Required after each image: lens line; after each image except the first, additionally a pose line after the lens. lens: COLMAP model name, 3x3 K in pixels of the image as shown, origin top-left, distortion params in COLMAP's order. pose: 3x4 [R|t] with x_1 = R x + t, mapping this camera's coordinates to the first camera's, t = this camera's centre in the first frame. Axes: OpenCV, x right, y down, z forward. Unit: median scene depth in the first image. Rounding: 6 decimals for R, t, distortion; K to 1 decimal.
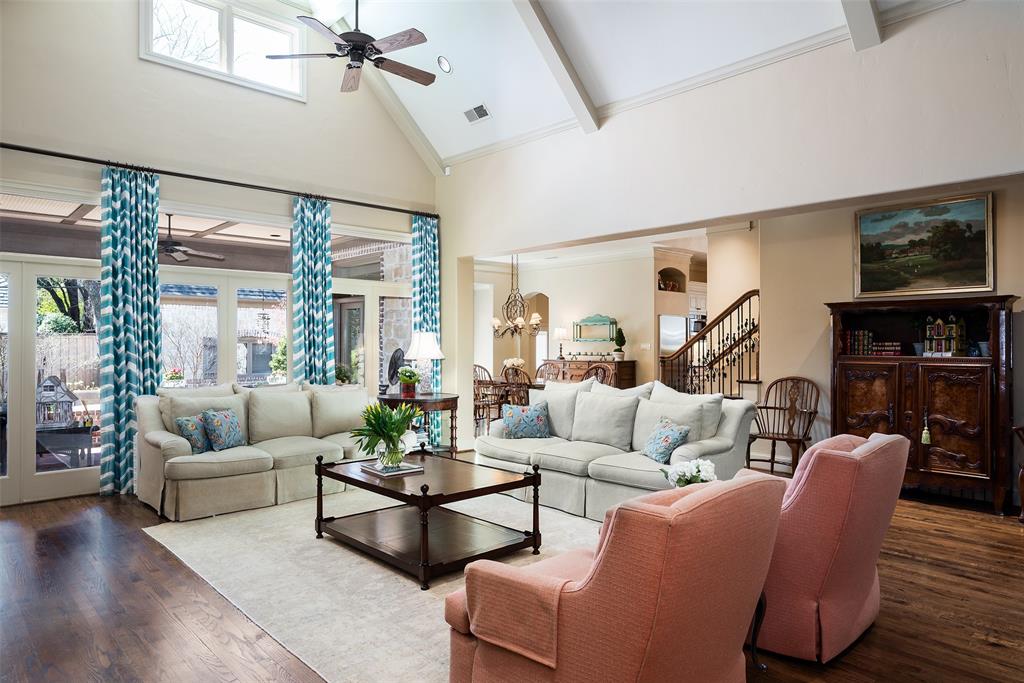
lens RADIAL K [[631.2, 0, 515.5], [0, 631.2, 345.4], [0, 0, 1]] dist [0.017247, 0.000013]
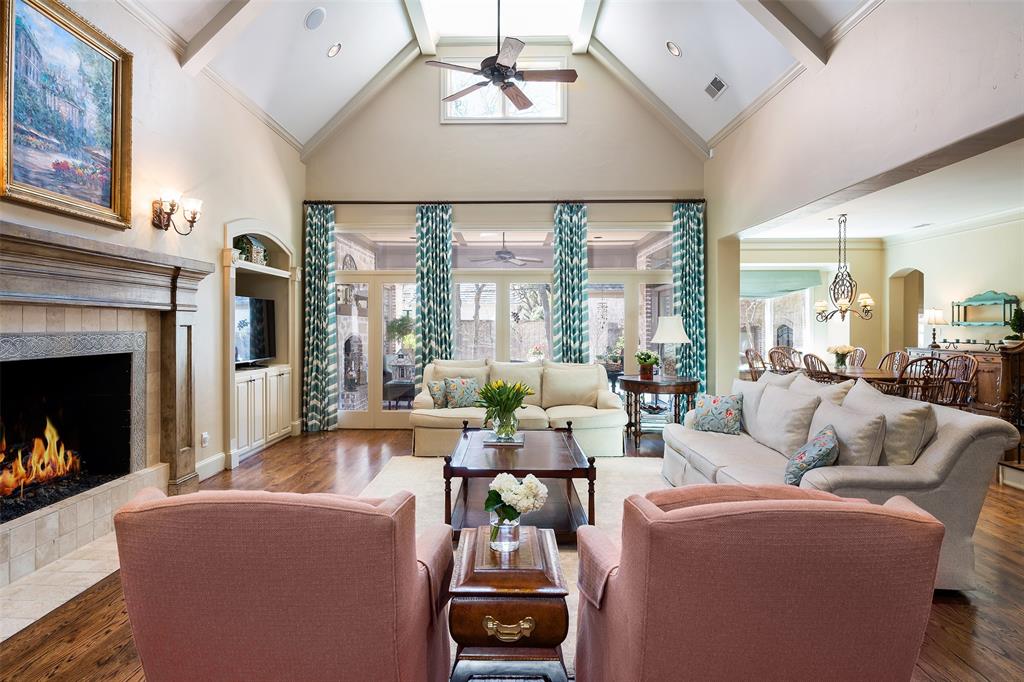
lens RADIAL K [[541.8, 0, 507.6], [0, 541.8, 332.4], [0, 0, 1]] dist [0.013705, -0.004012]
pose [[0.725391, 0.009290, -0.688275, 0.252978], [-0.005206, 0.999954, 0.008010, -0.000947], [0.688318, -0.002227, 0.725406, 0.168885]]
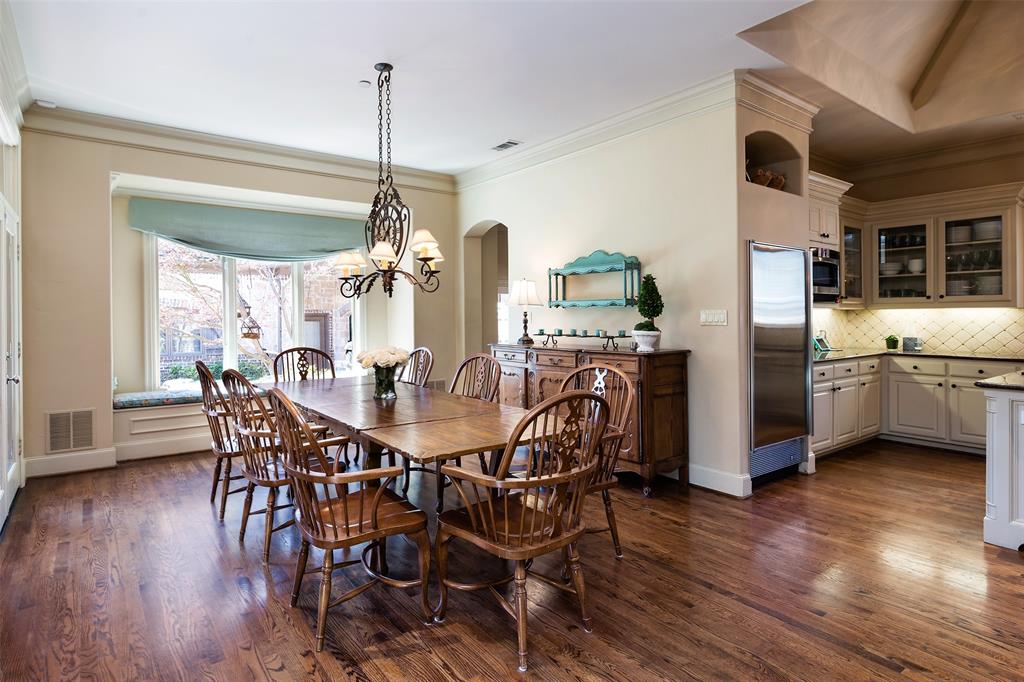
lens RADIAL K [[541.8, 0, 464.8], [0, 541.8, 305.7], [0, 0, 1]] dist [0.013705, -0.004012]
pose [[0.990635, -0.005563, -0.136423, 0.133554], [0.002928, 0.999805, -0.019509, 0.000390], [0.136505, 0.018926, 0.990459, 0.905793]]
